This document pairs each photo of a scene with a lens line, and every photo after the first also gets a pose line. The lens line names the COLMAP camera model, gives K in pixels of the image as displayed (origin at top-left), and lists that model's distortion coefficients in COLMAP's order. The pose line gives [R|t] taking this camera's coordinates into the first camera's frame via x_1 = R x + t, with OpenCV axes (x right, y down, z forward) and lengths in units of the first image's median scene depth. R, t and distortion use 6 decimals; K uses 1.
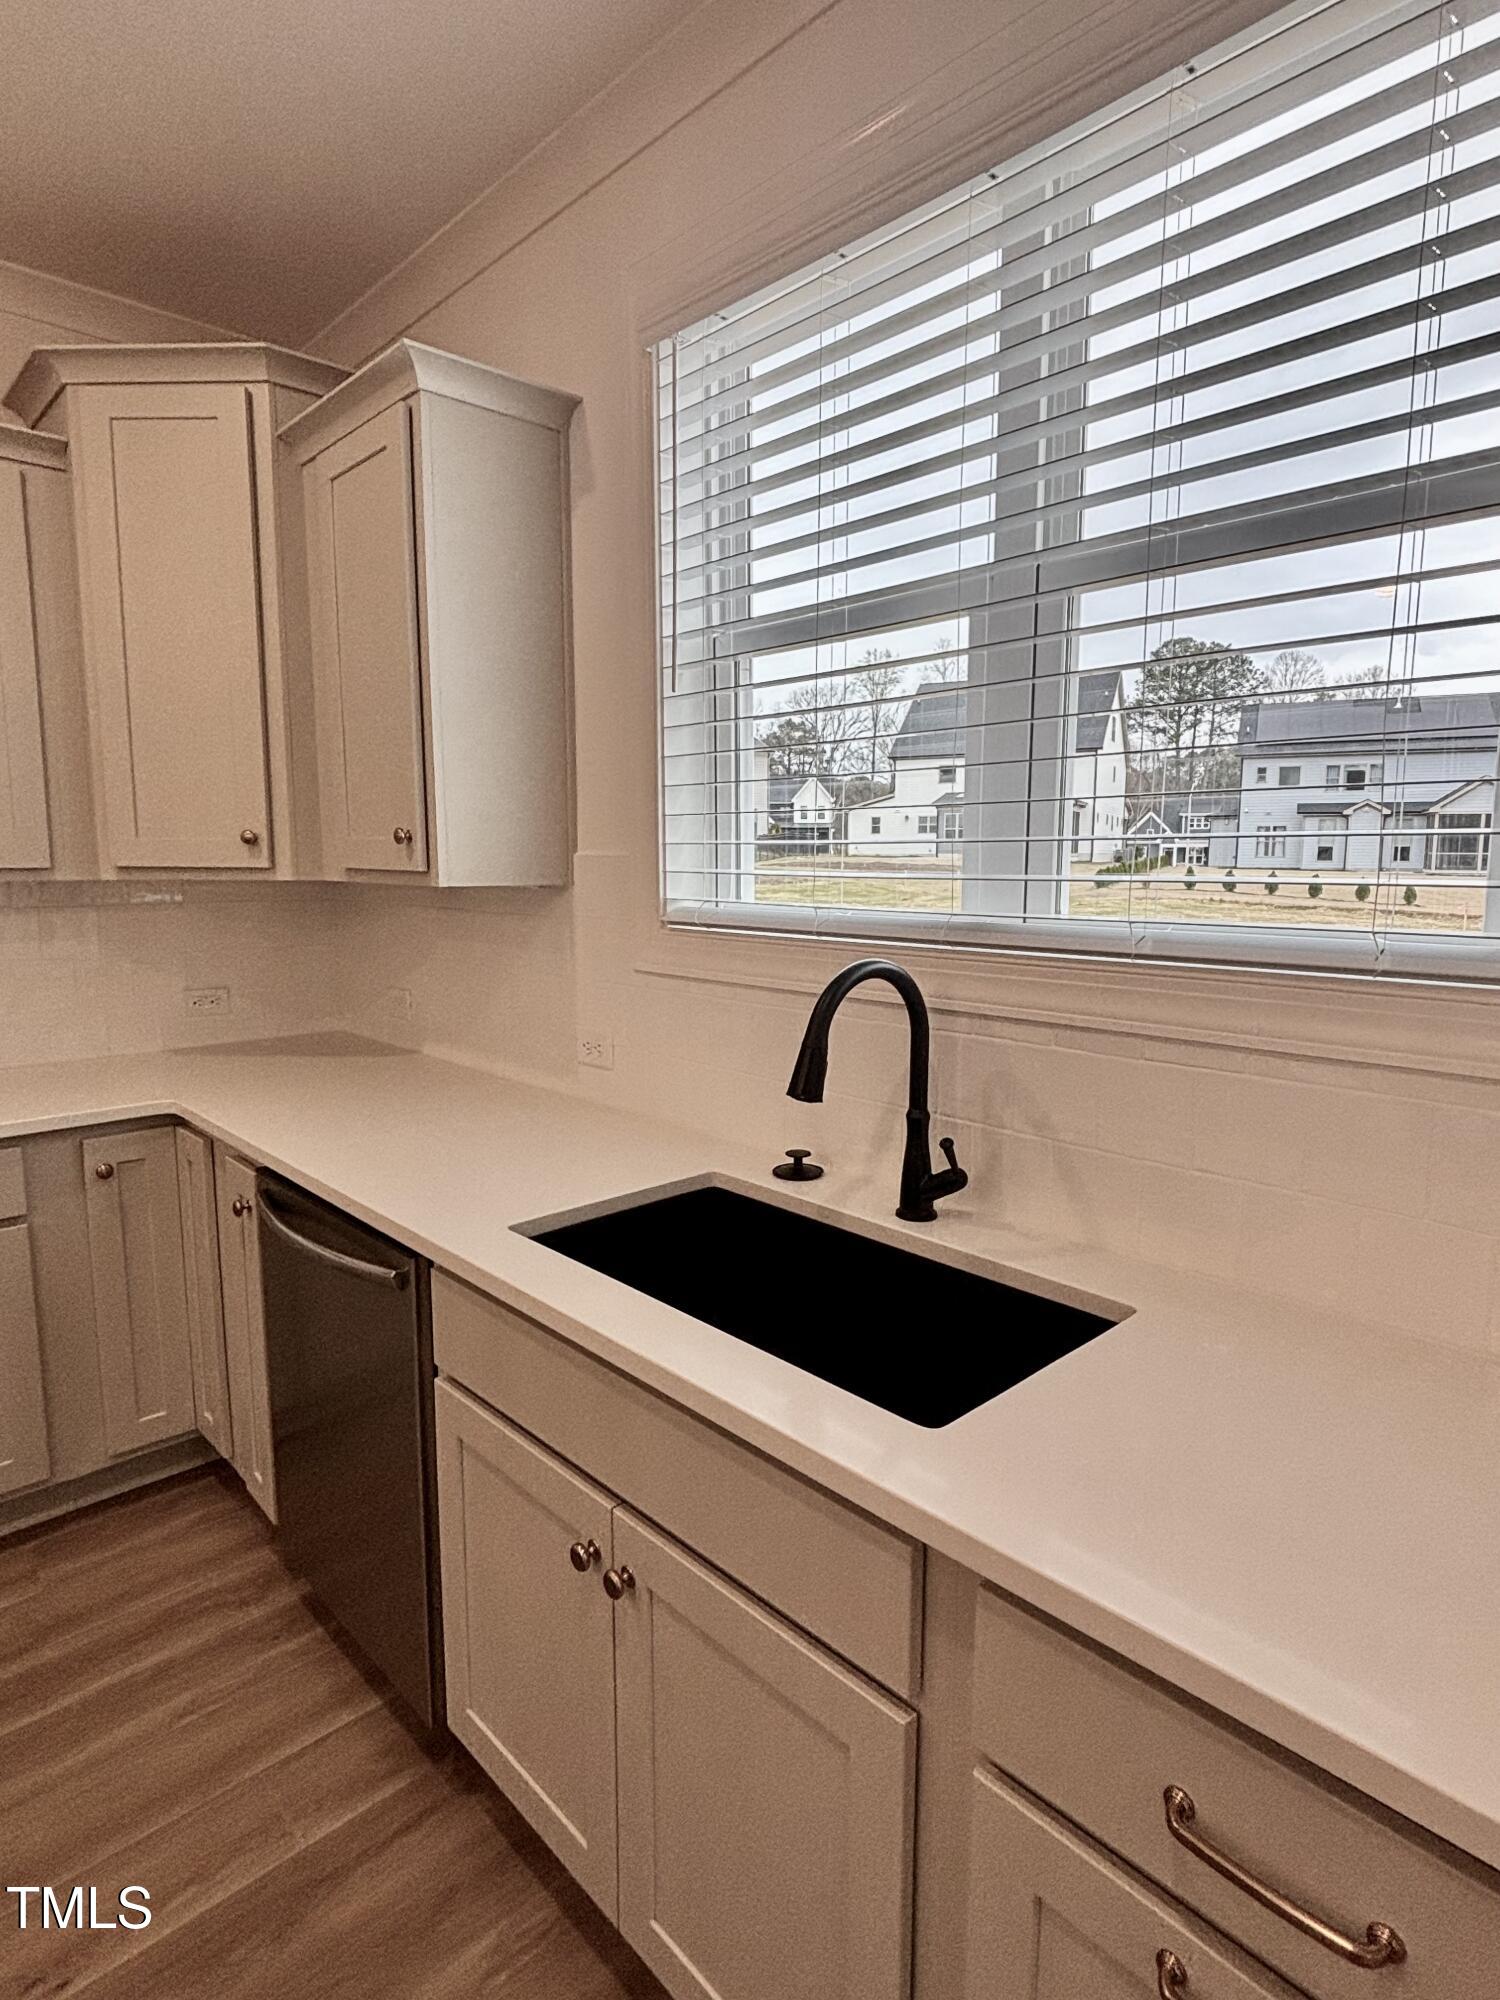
lens RADIAL K [[1075.8, 0, 749.7], [0, 1075.8, 1001.7], [0, 0, 1]] dist [0.000652, 0.000175]
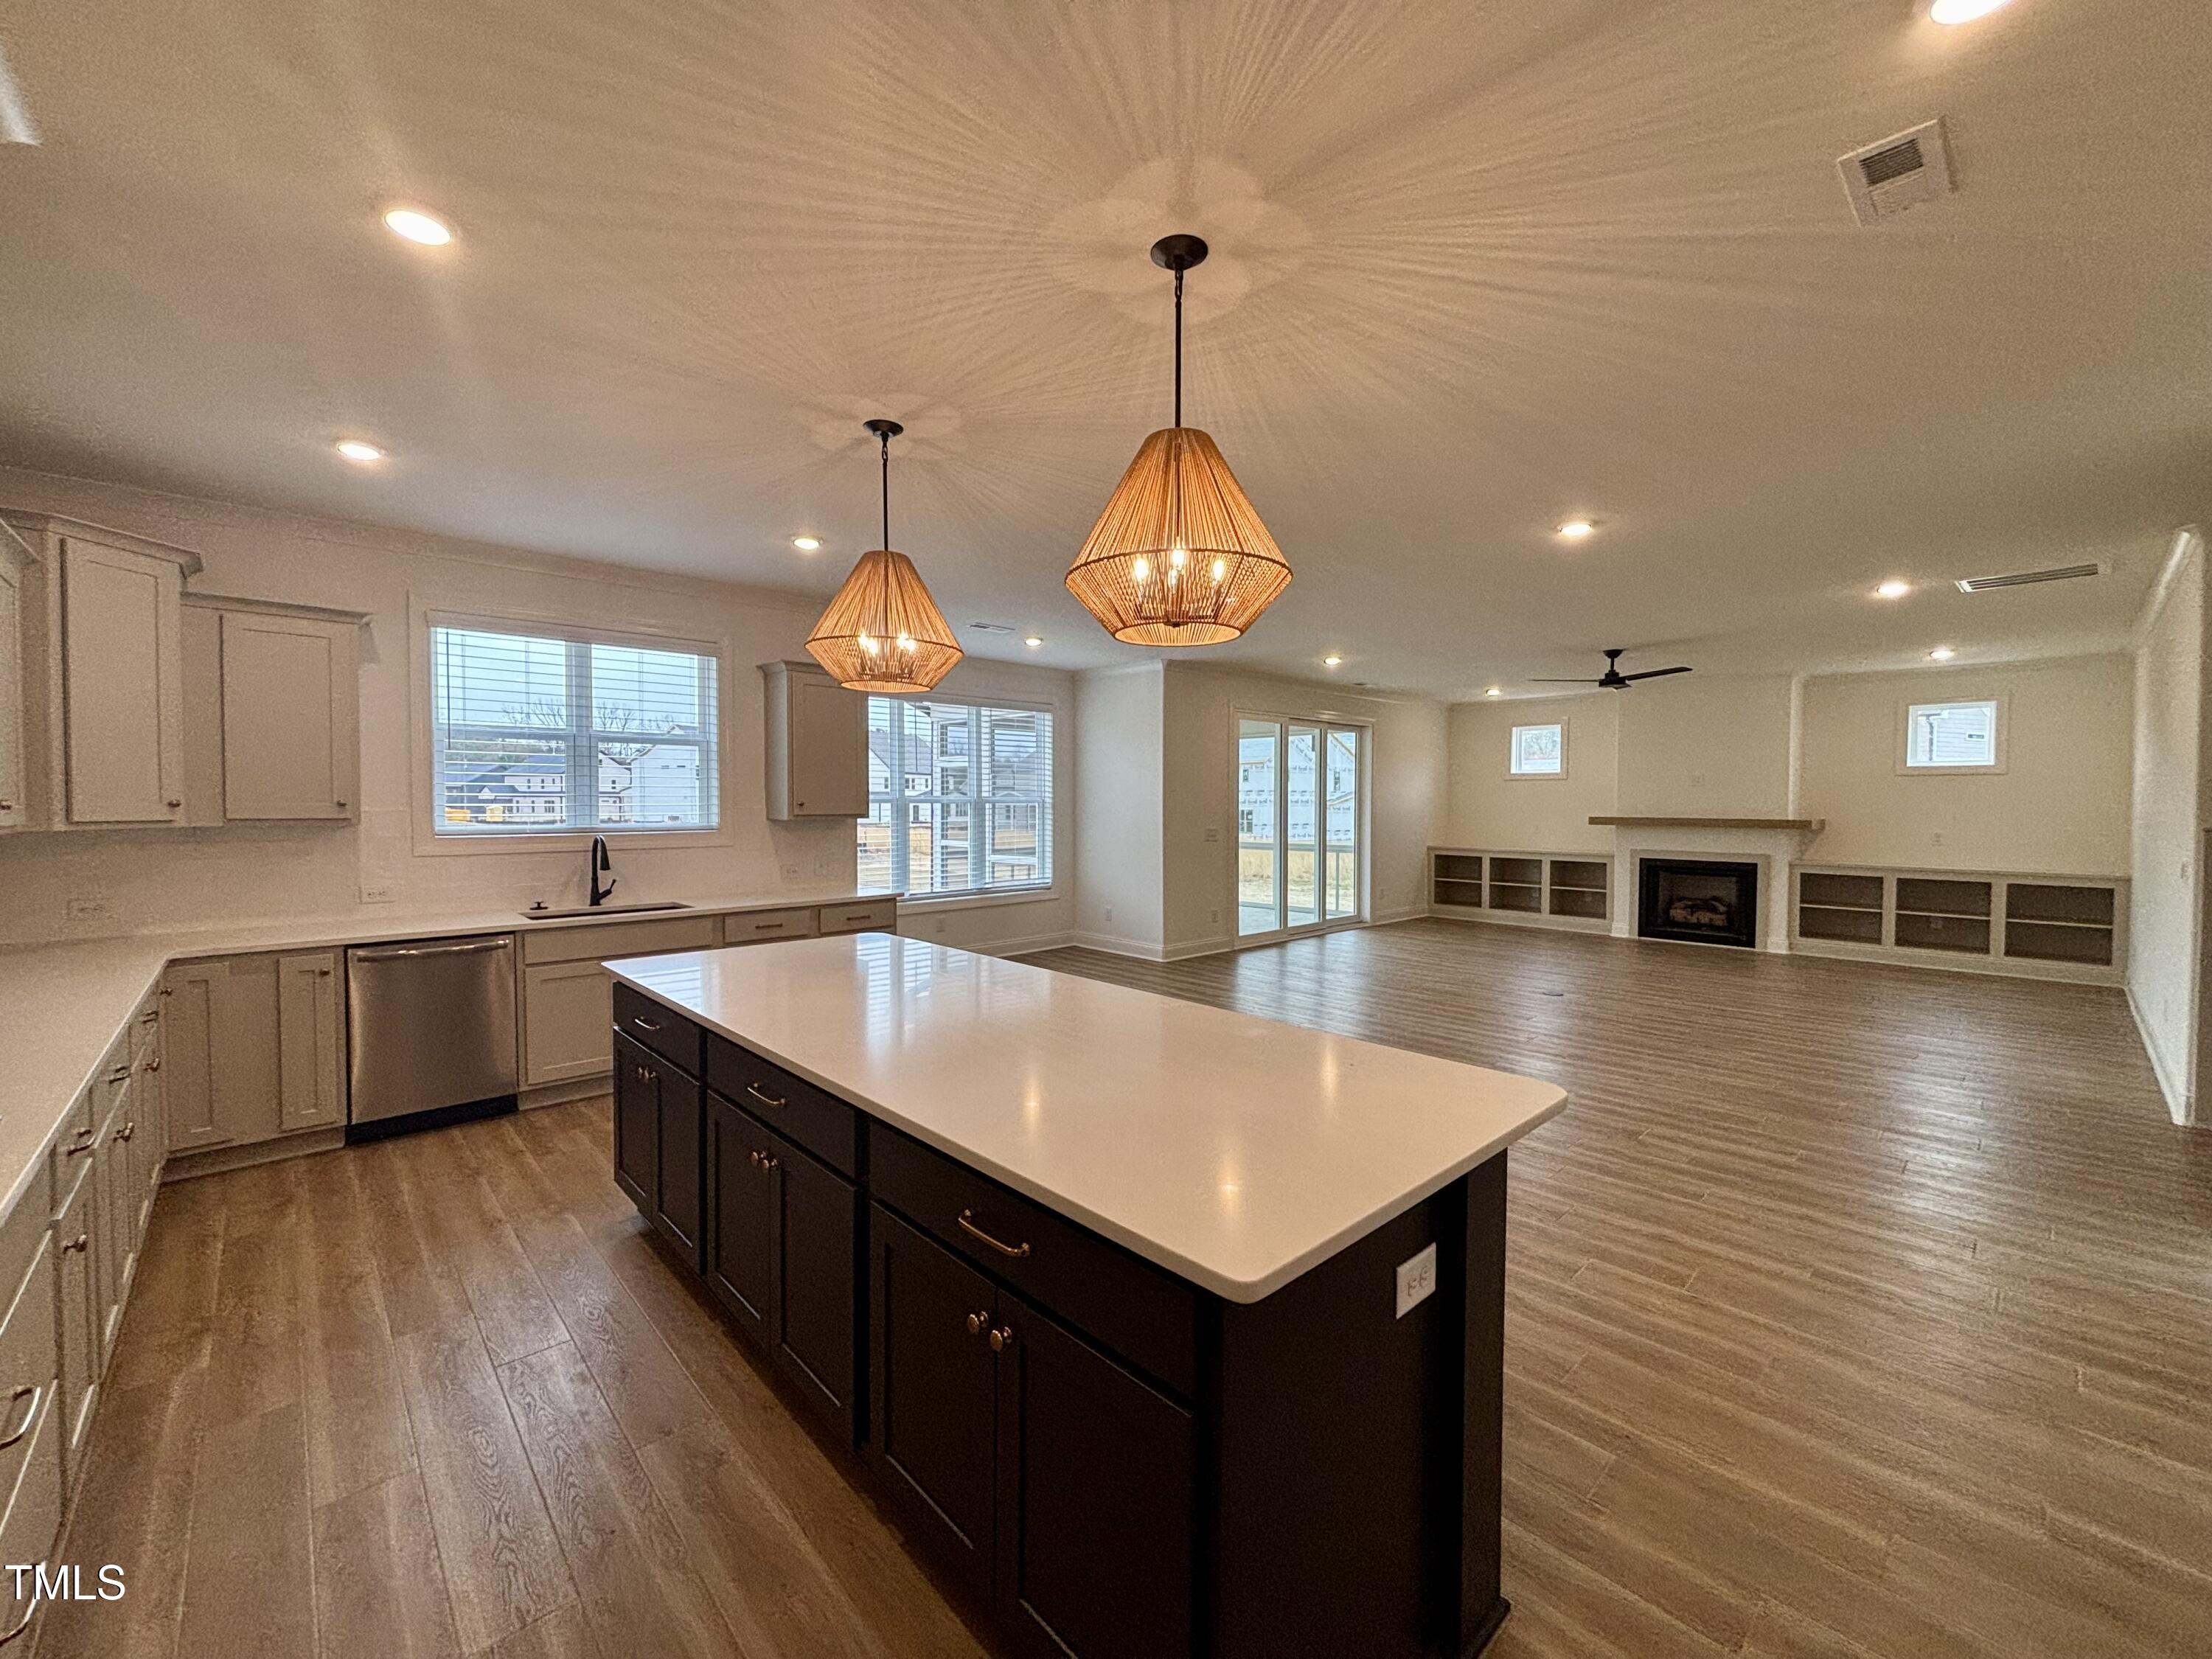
lens RADIAL K [[887.7, 0, 1106.9], [0, 887.7, 827.1], [0, 0, 1]] dist [0.017323, 0.000057]
pose [[0.004701, -0.029667, 0.999549, -2.562225], [0.140569, 0.989654, 0.028712, 0.078985], [-0.990060, 0.140371, 0.008823, -0.719577]]
